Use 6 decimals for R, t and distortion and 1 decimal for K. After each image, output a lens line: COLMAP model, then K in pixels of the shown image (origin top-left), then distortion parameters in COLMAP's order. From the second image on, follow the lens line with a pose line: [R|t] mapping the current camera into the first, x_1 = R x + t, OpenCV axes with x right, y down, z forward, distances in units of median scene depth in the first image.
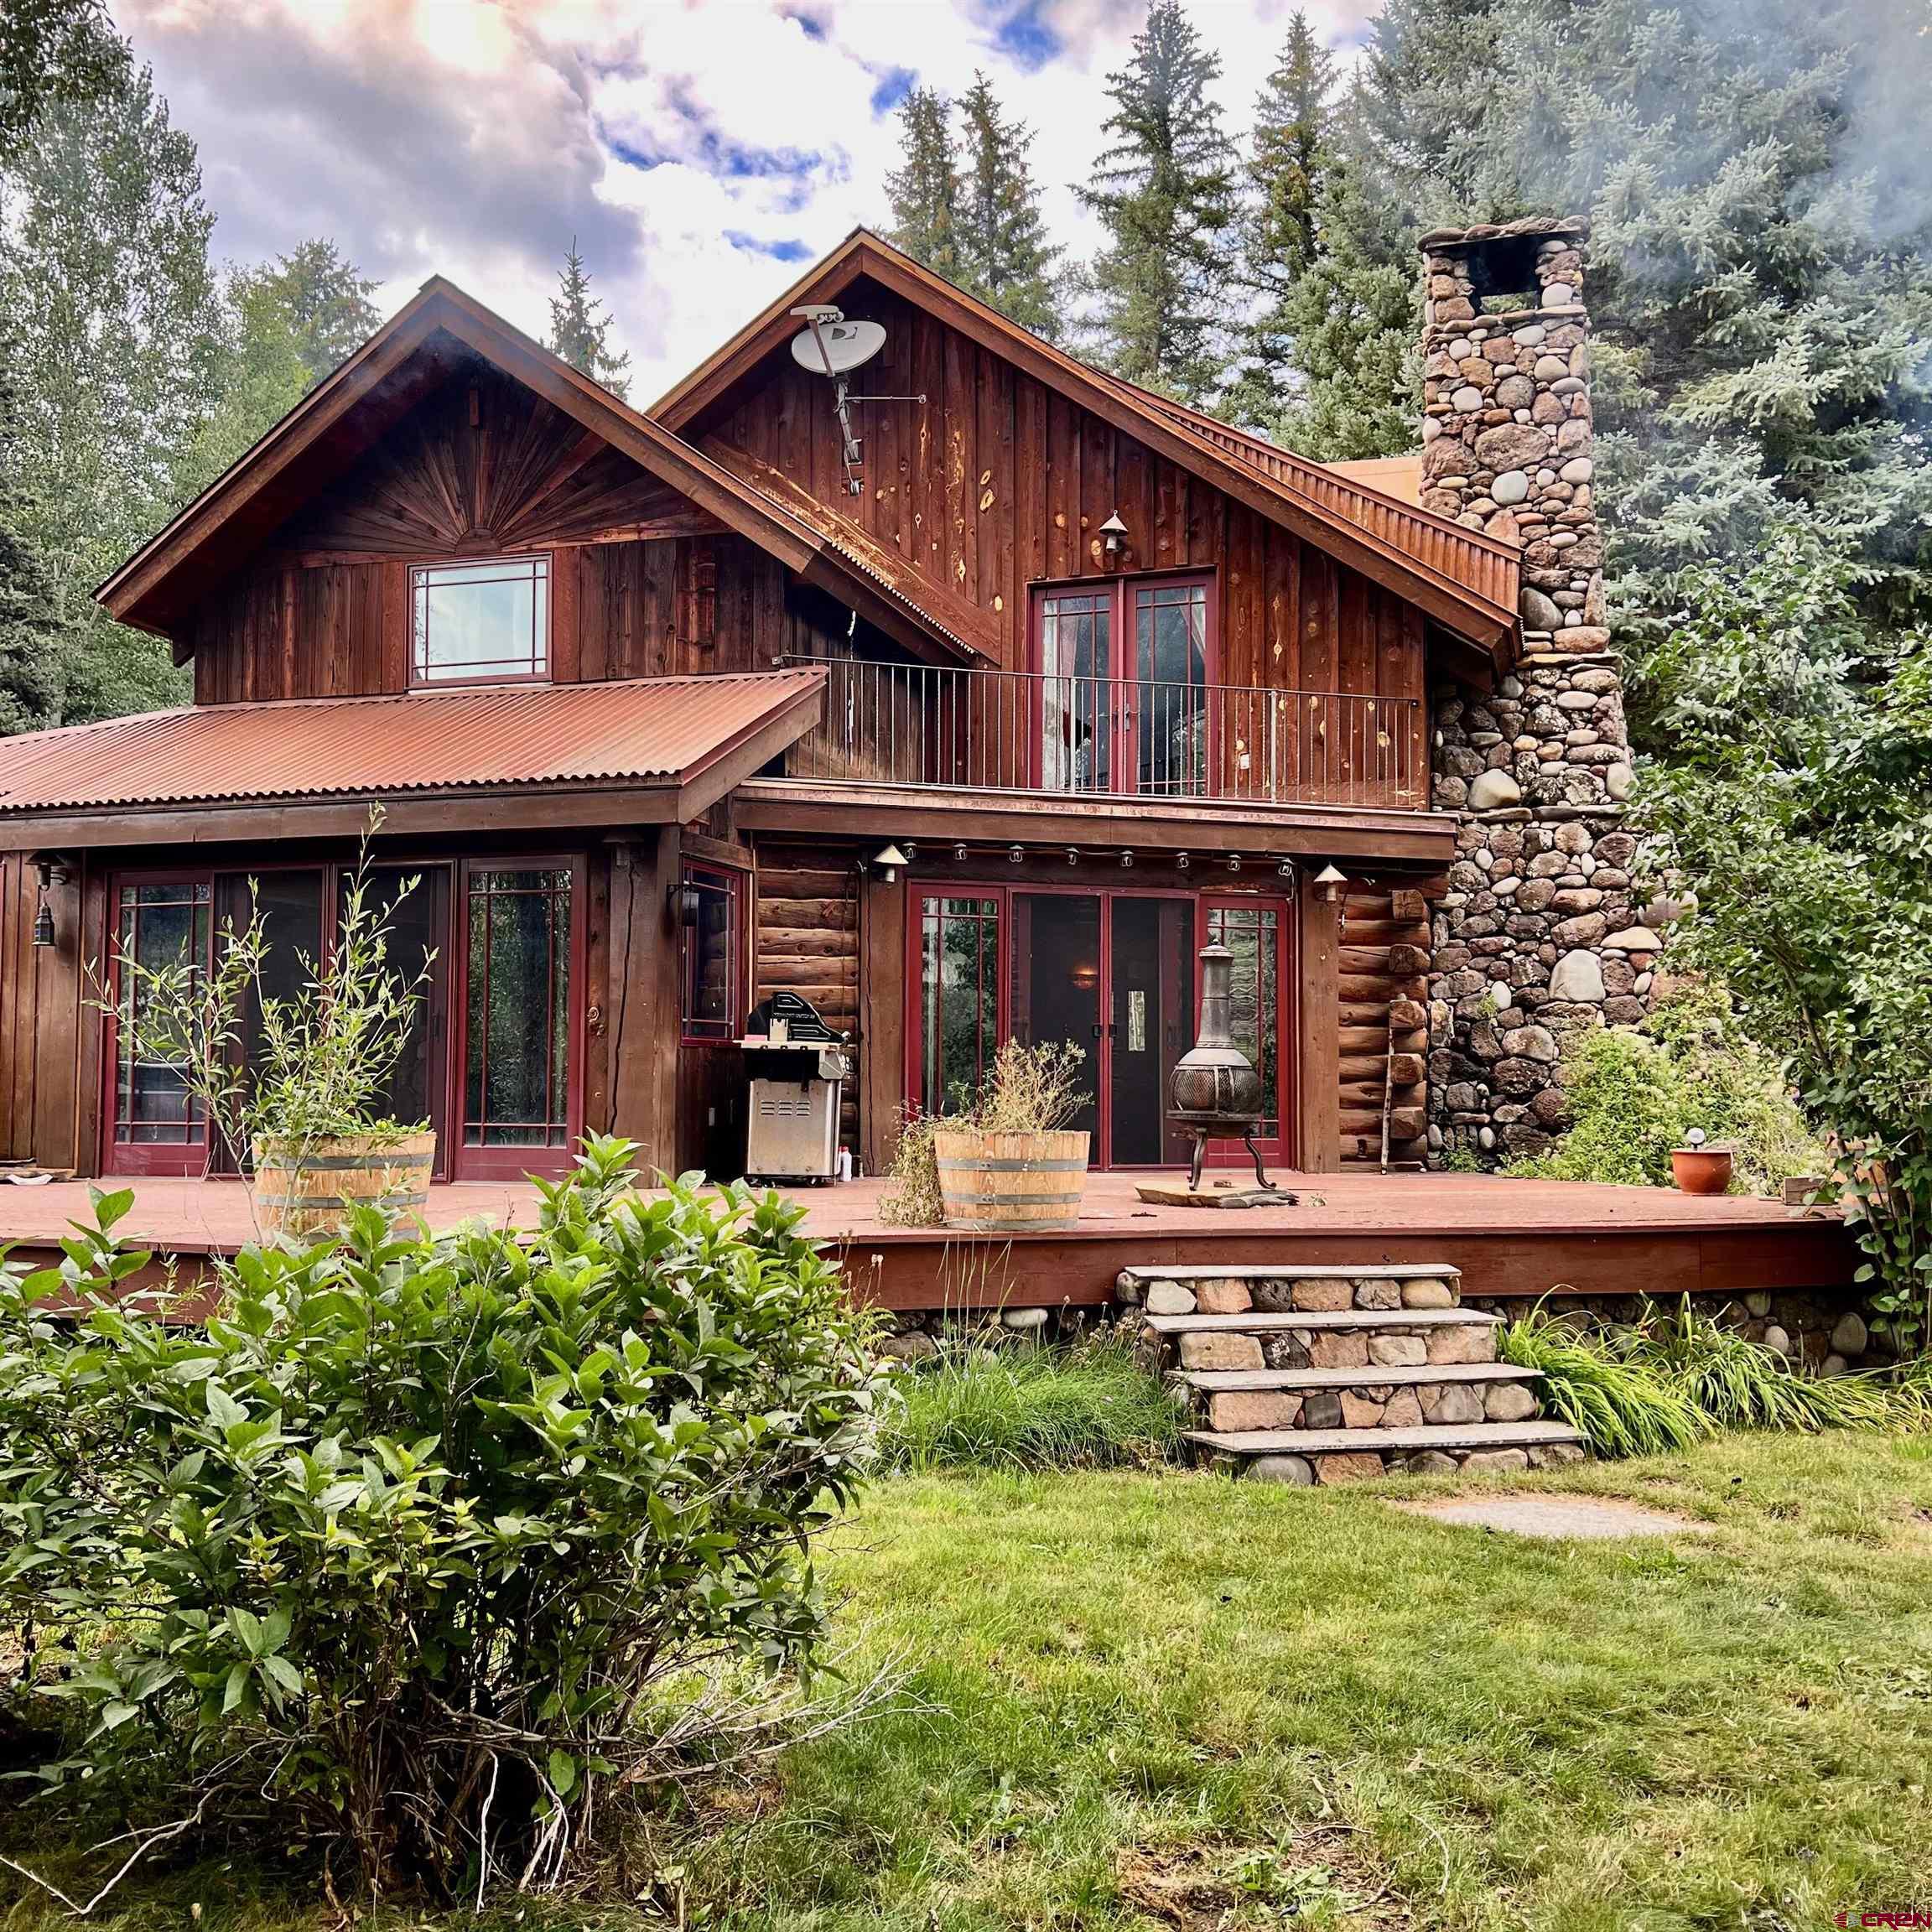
lens RADIAL K [[1960.7, 0, 965.9], [0, 1960.7, 973.3], [0, 0, 1]] dist [0.025683, 0.000000]
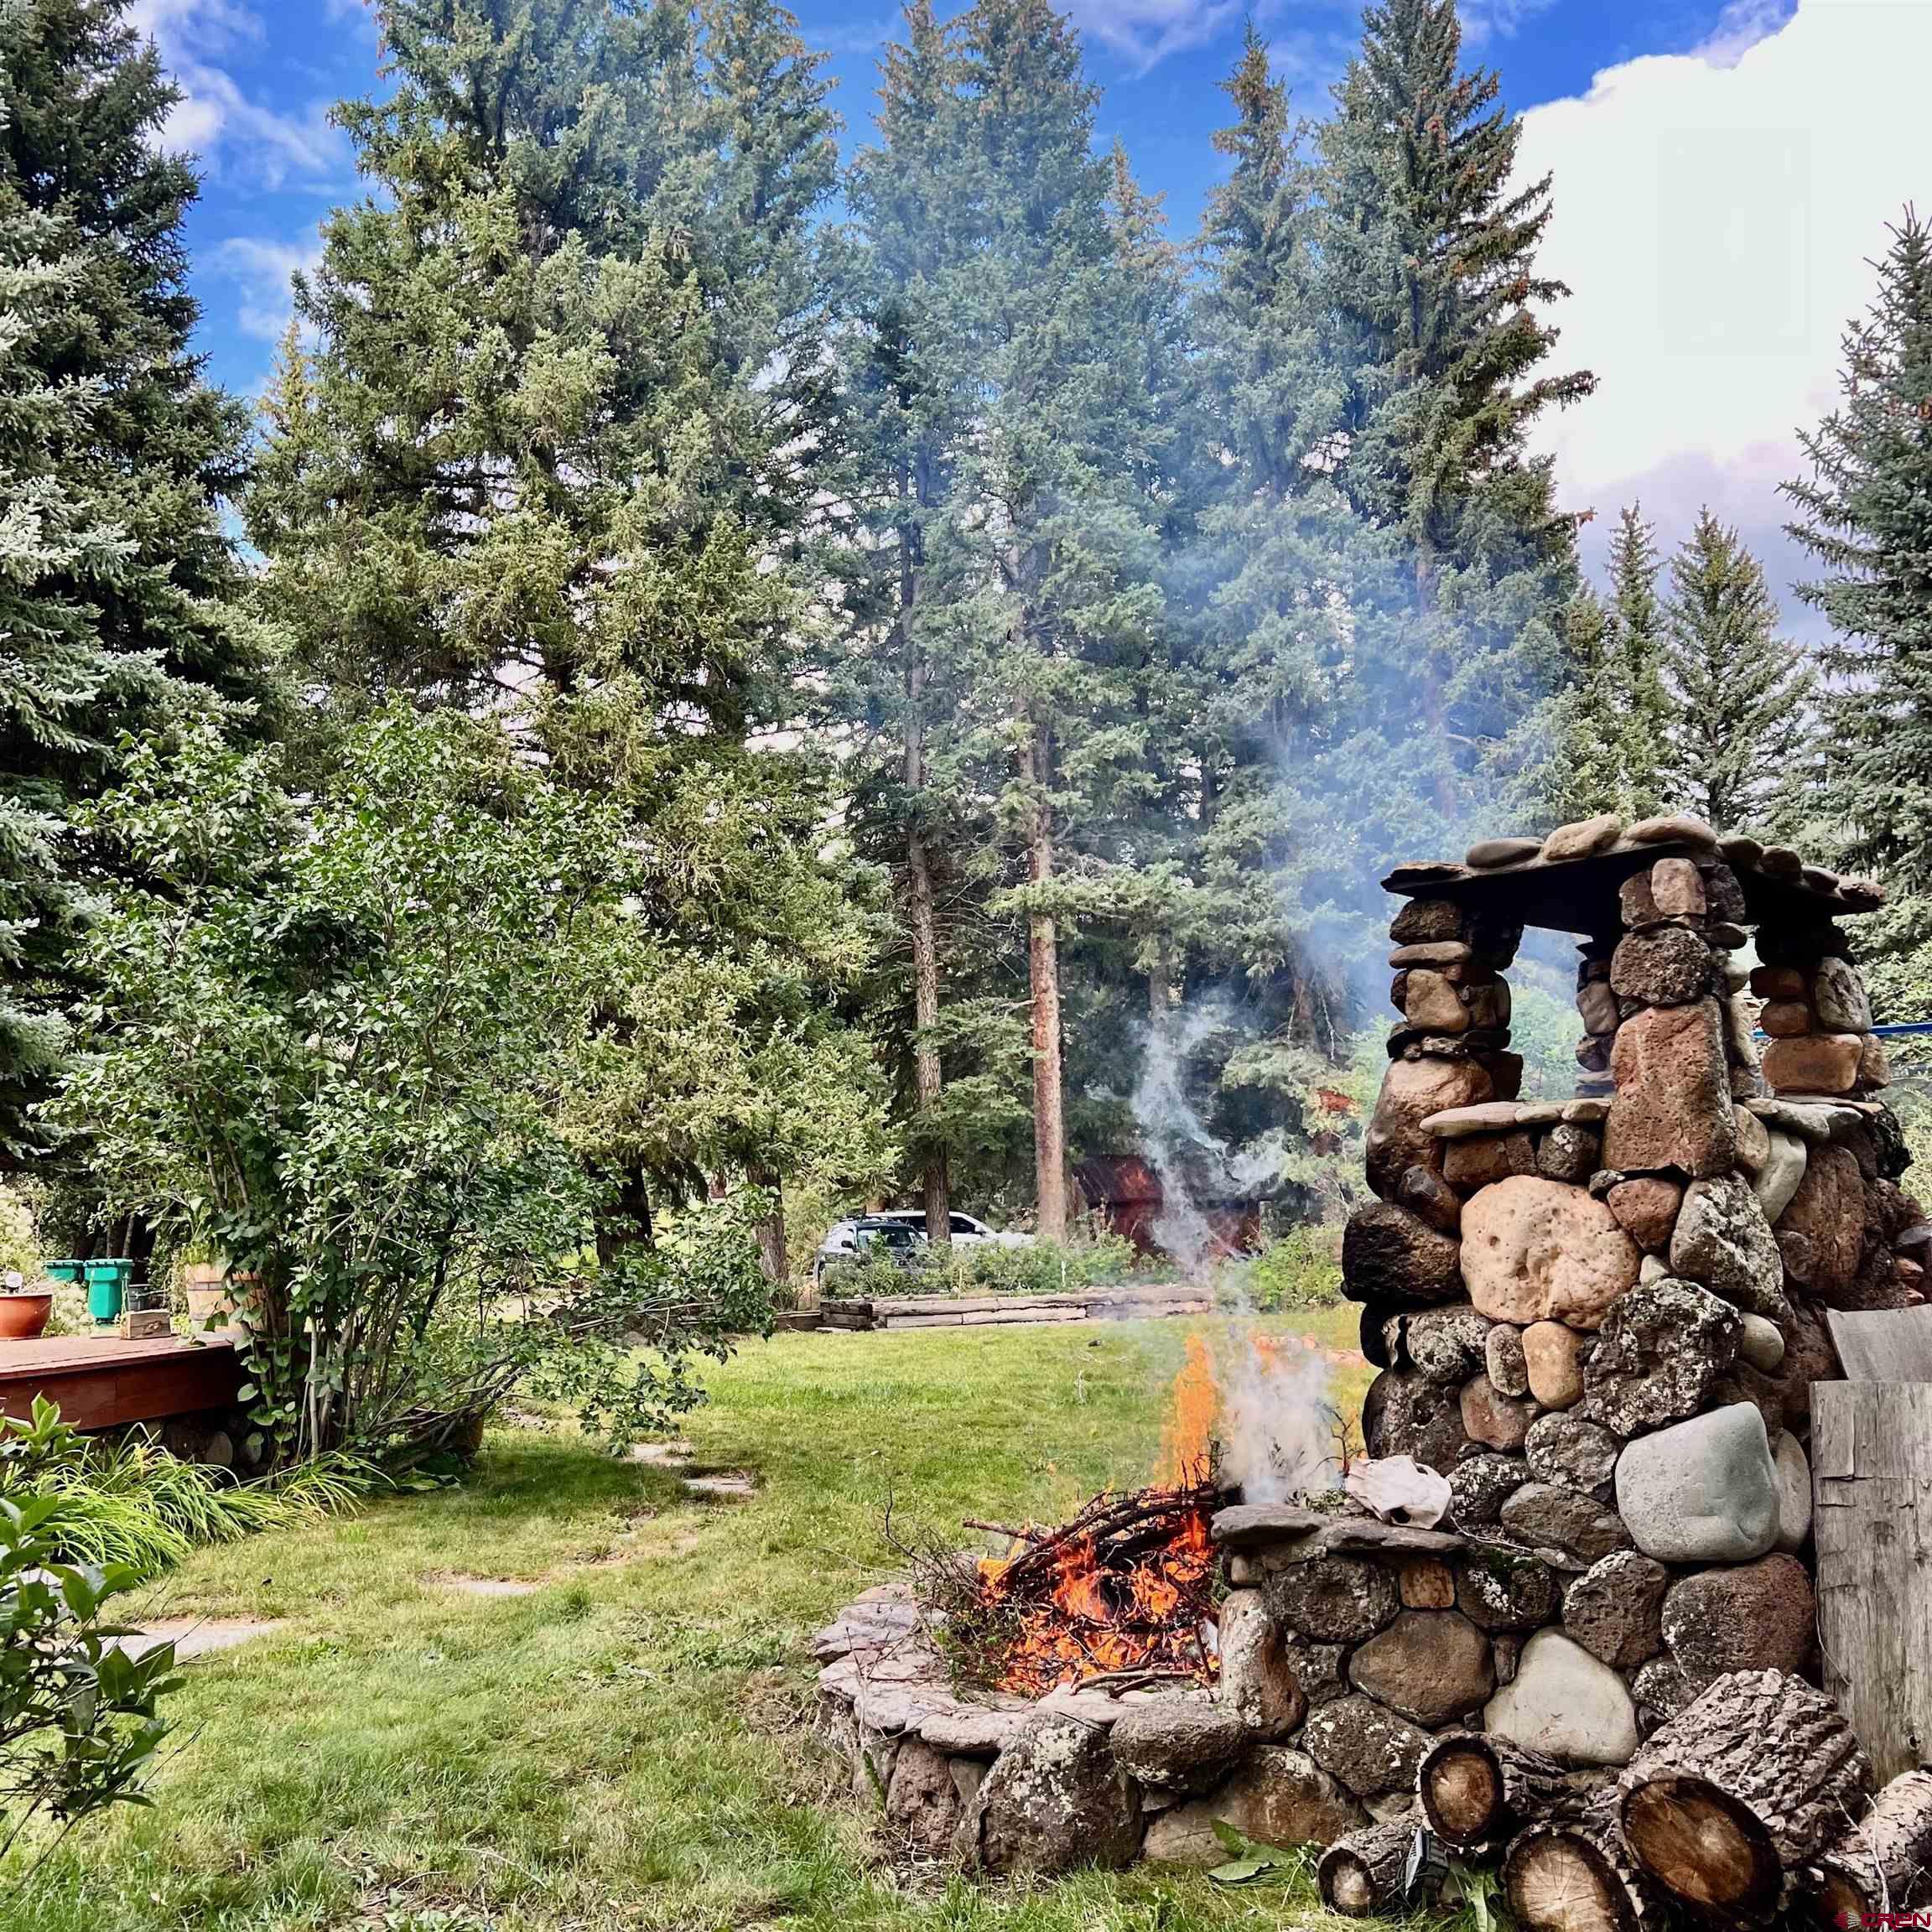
lens RADIAL K [[1960.7, 0, 964.6], [0, 1960.7, 961.1], [0, 0, 1]] dist [0.025683, 0.000000]
pose [[0.551387, 0.087974, 0.829598, -0.270556], [-0.023275, 0.995659, -0.090114, -0.000638], [-0.833925, 0.030379, 0.551041, 0.035028]]
